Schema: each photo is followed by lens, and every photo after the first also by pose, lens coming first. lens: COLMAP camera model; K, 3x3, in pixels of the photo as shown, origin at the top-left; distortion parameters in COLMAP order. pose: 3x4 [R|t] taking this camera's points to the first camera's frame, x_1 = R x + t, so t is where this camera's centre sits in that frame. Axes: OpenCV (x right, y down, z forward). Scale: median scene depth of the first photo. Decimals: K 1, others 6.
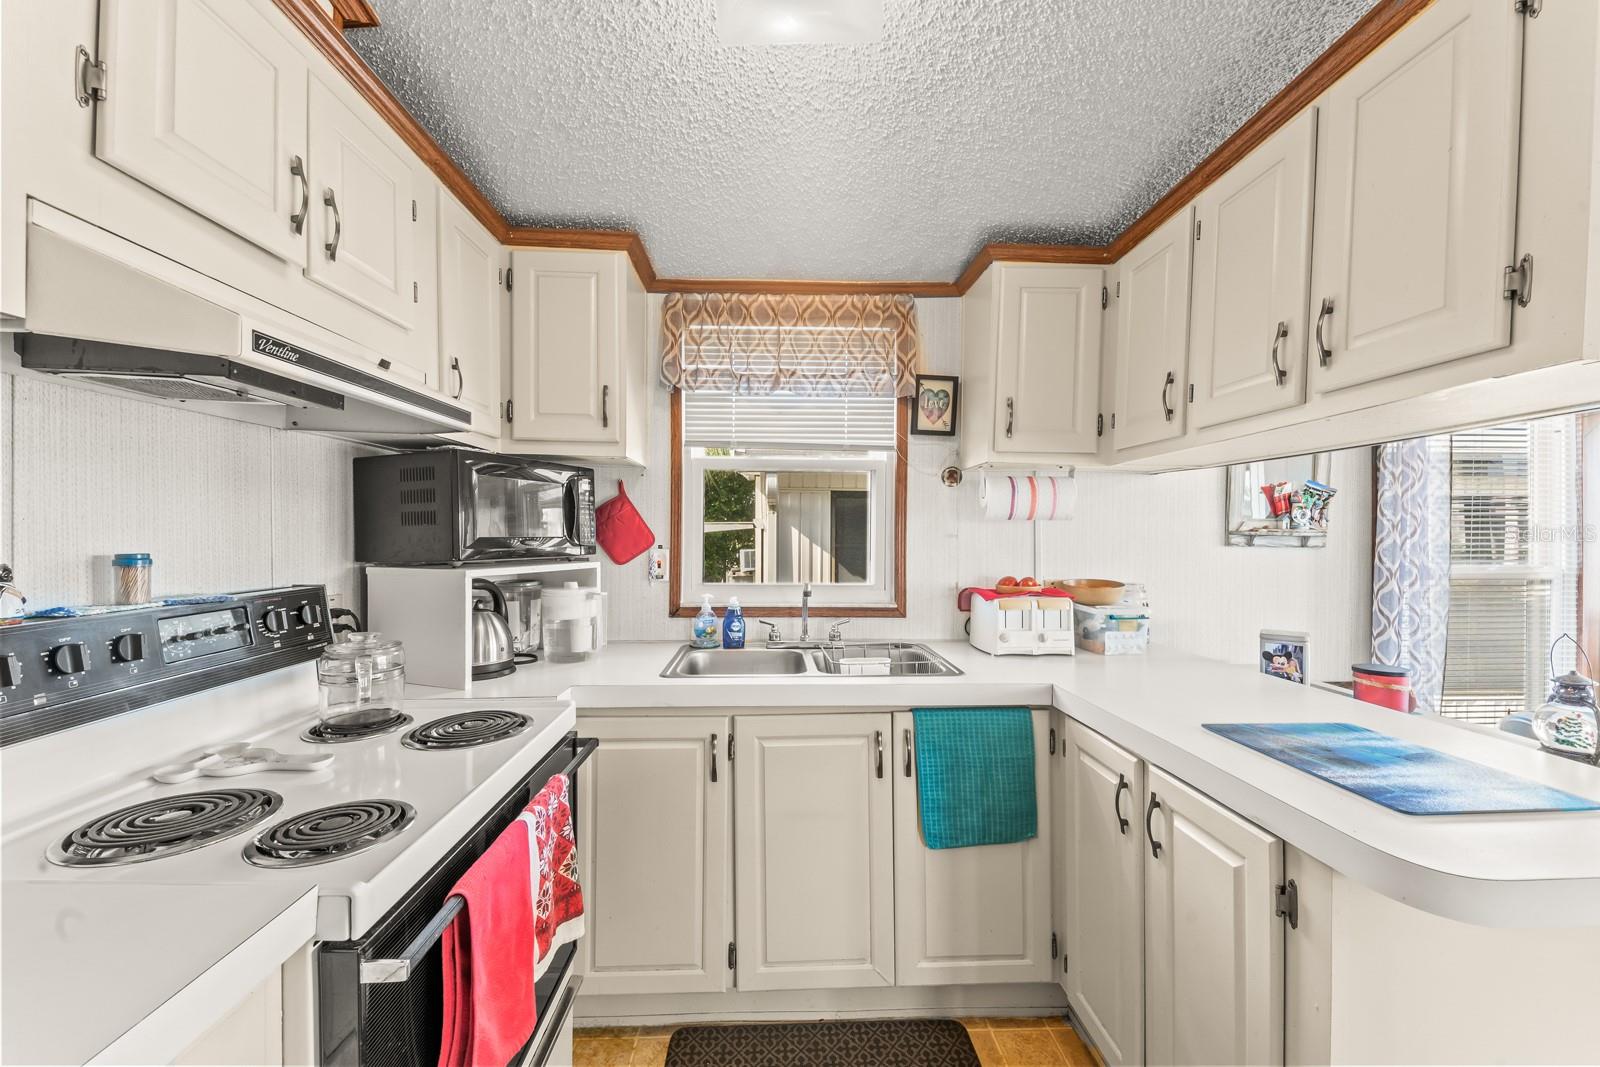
lens RADIAL K [[624.2, 0, 800.0], [0, 624.2, 533.5], [0, 0, 1]] dist [0.046061, -0.016476]
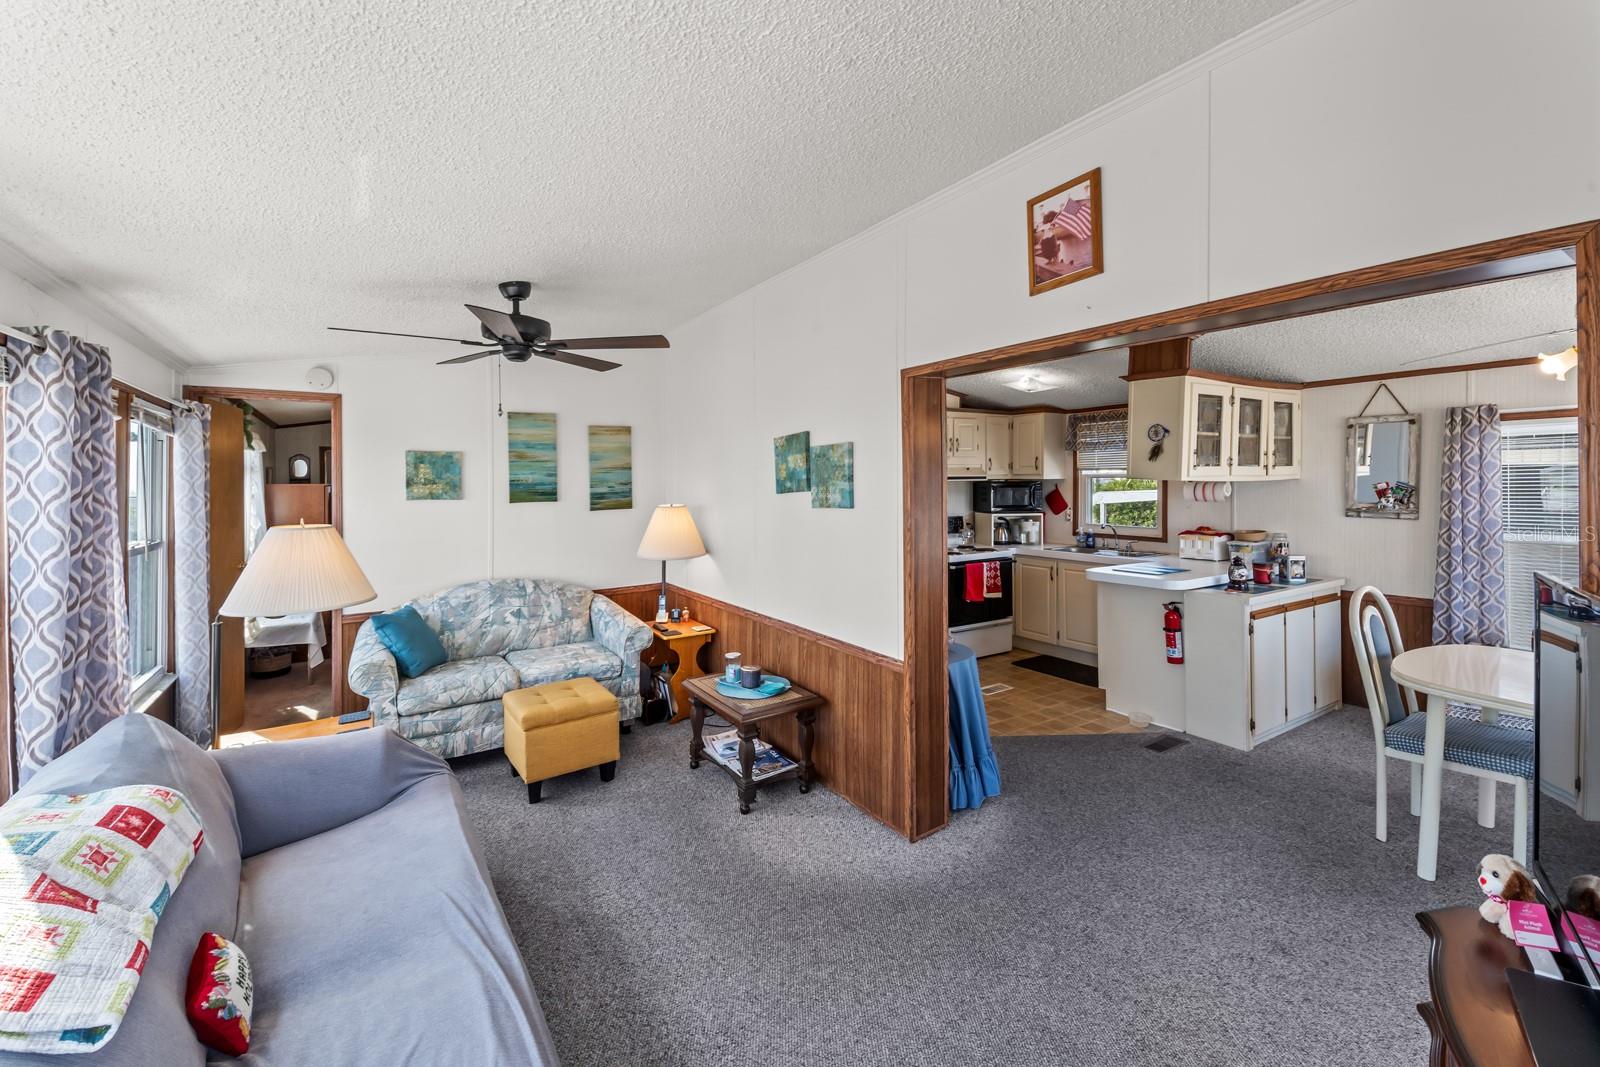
lens RADIAL K [[647.1, 0, 792.0], [0, 647.1, 493.0], [0, 0, 1]] dist [0.036393, -0.018810]
pose [[0.510667, 0.007463, -0.859746, 1.587225], [0.006188, 0.999905, 0.012355, -0.088840], [0.859756, -0.011629, 0.510572, -1.448116]]
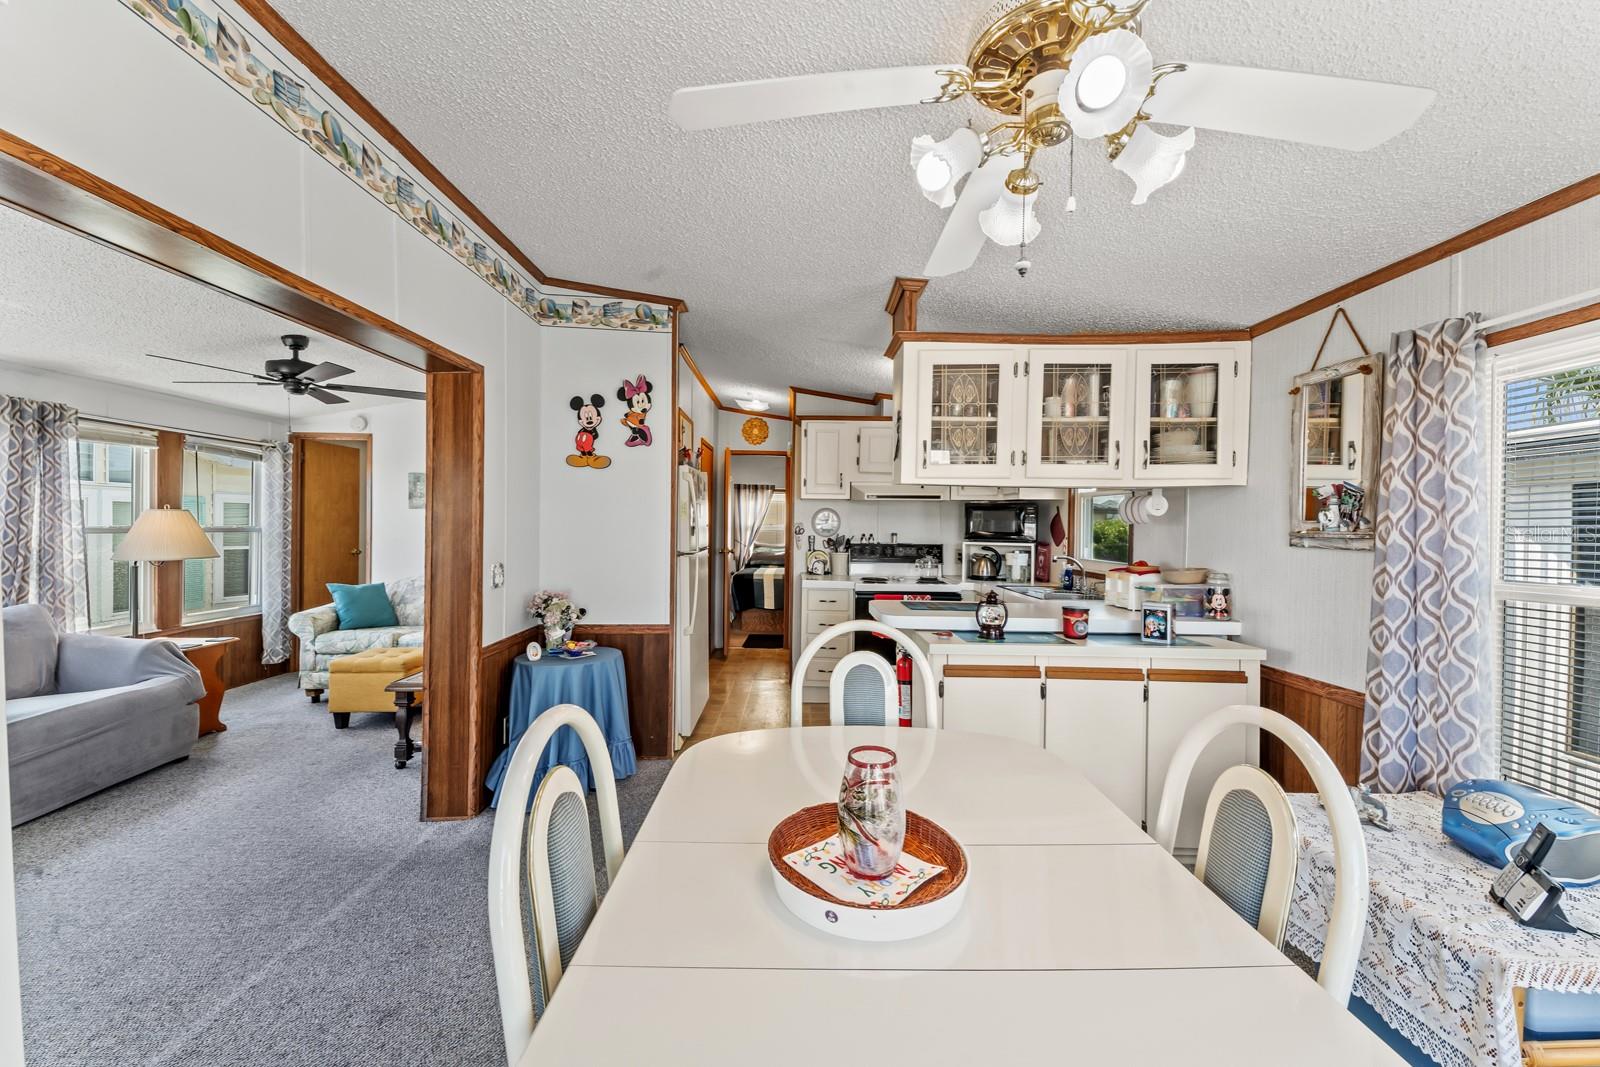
lens RADIAL K [[635.3, 0, 809.3], [0, 635.3, 531.4], [0, 0, 1]] dist [0.031627, -0.014461]
pose [[-0.029721, 0.005131, -0.999545, 1.899867], [-0.015305, 0.999867, 0.005587, -0.000238], [0.999441, 0.015464, -0.029638, 0.208133]]
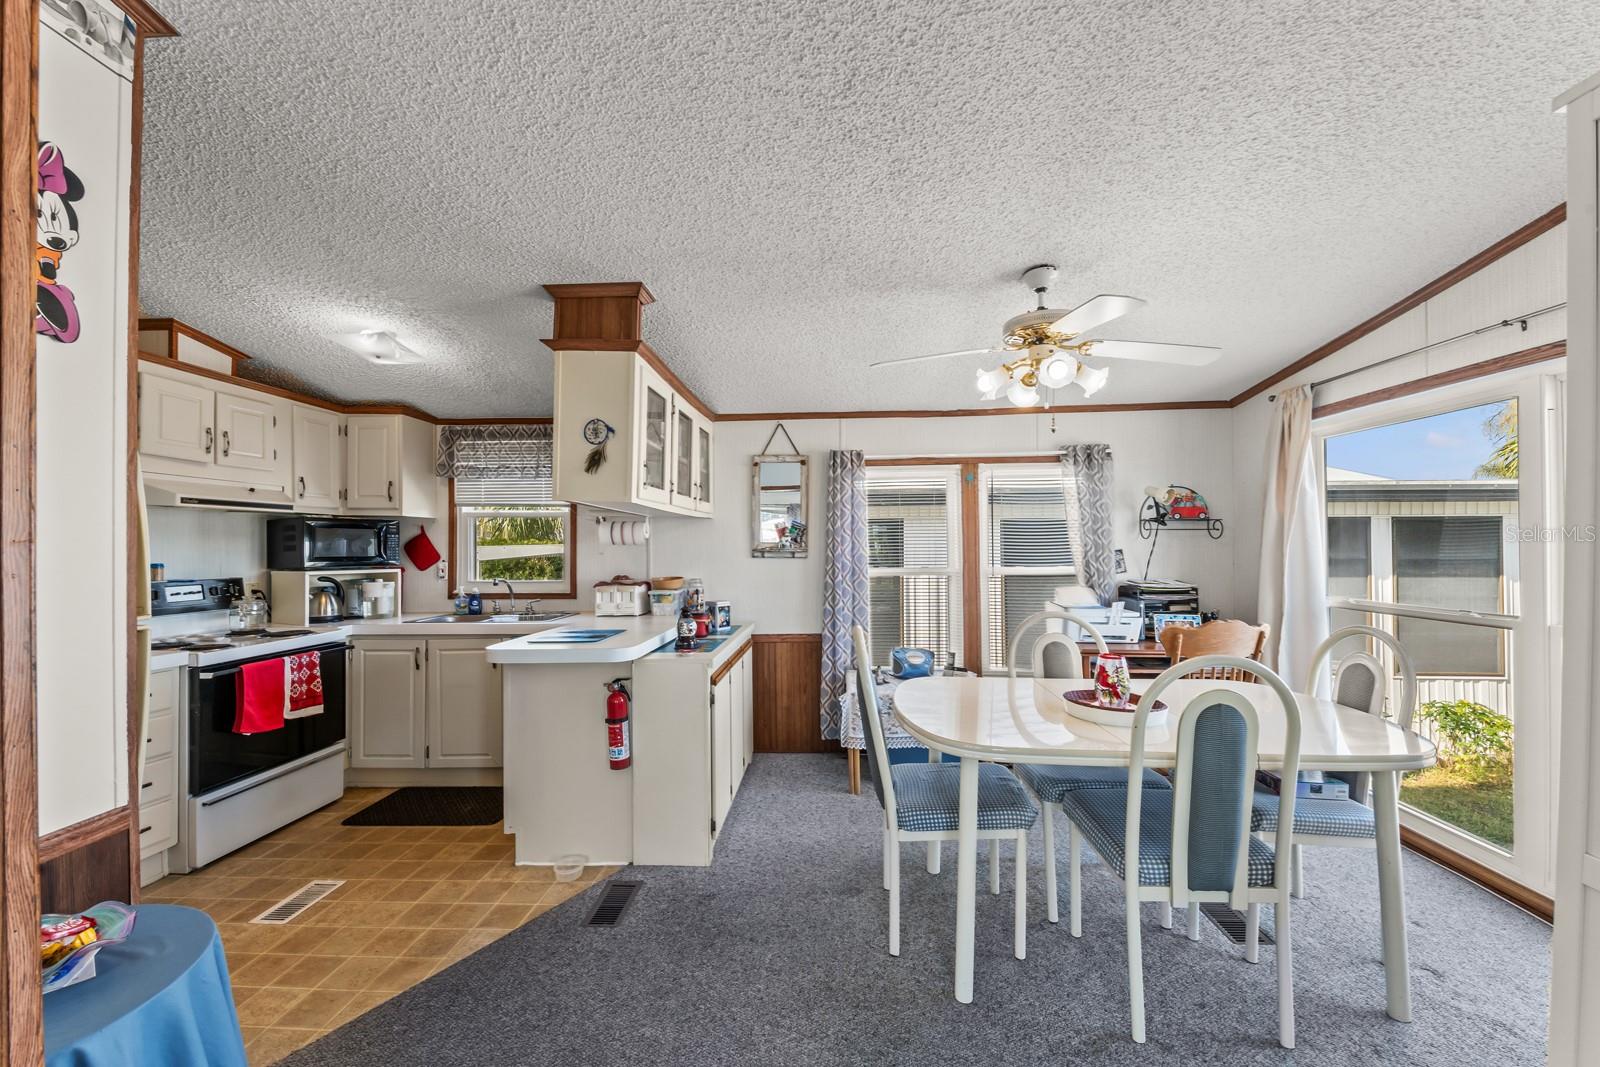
lens RADIAL K [[623.7, 0, 806.9], [0, 623.7, 543.4], [0, 0, 1]] dist [0.032468, -0.016321]
pose [[0.996670, -0.010268, -0.080897, 1.027551], [0.009503, 0.999906, -0.009843, -0.002257], [0.080990, 0.009042, 0.996674, -0.784091]]
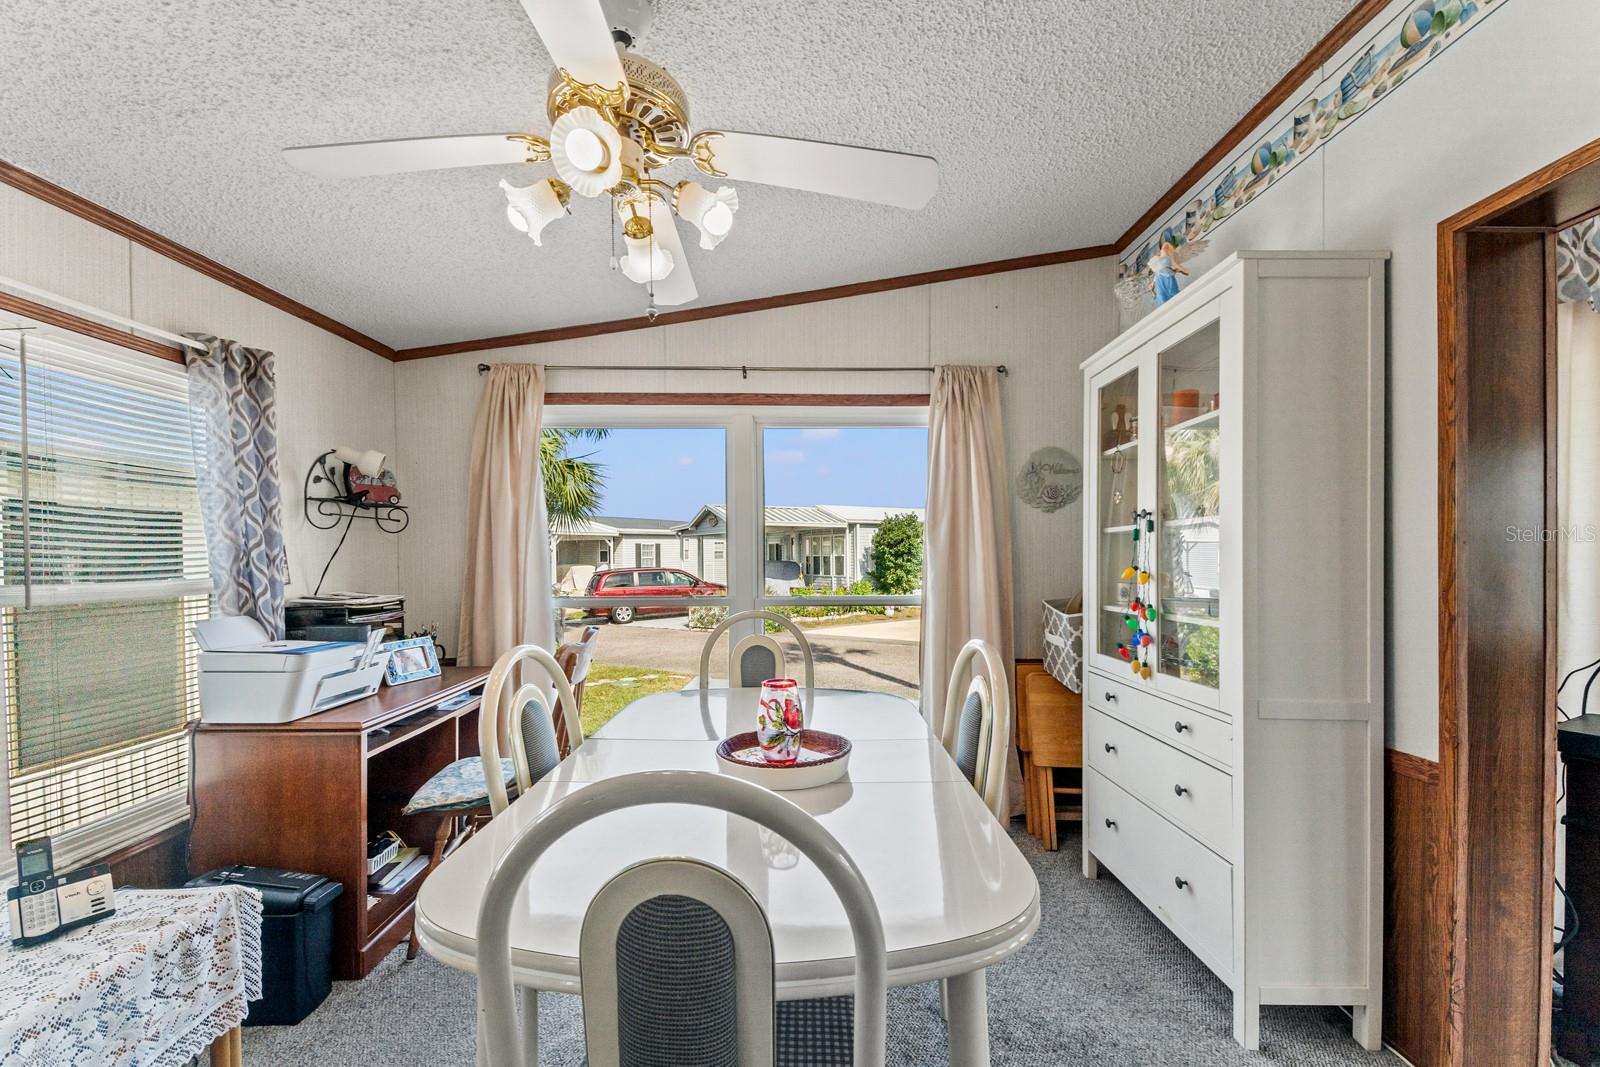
lens RADIAL K [[636.0, 0, 795.0], [0, 636.0, 545.3], [0, 0, 1]] dist [0.033257, -0.017698]
pose [[0.043576, 0.010310, 0.998997, 0.746857], [0.013190, 0.999854, -0.010894, 0.027661], [-0.998963, 0.013652, 0.043434, 0.193433]]
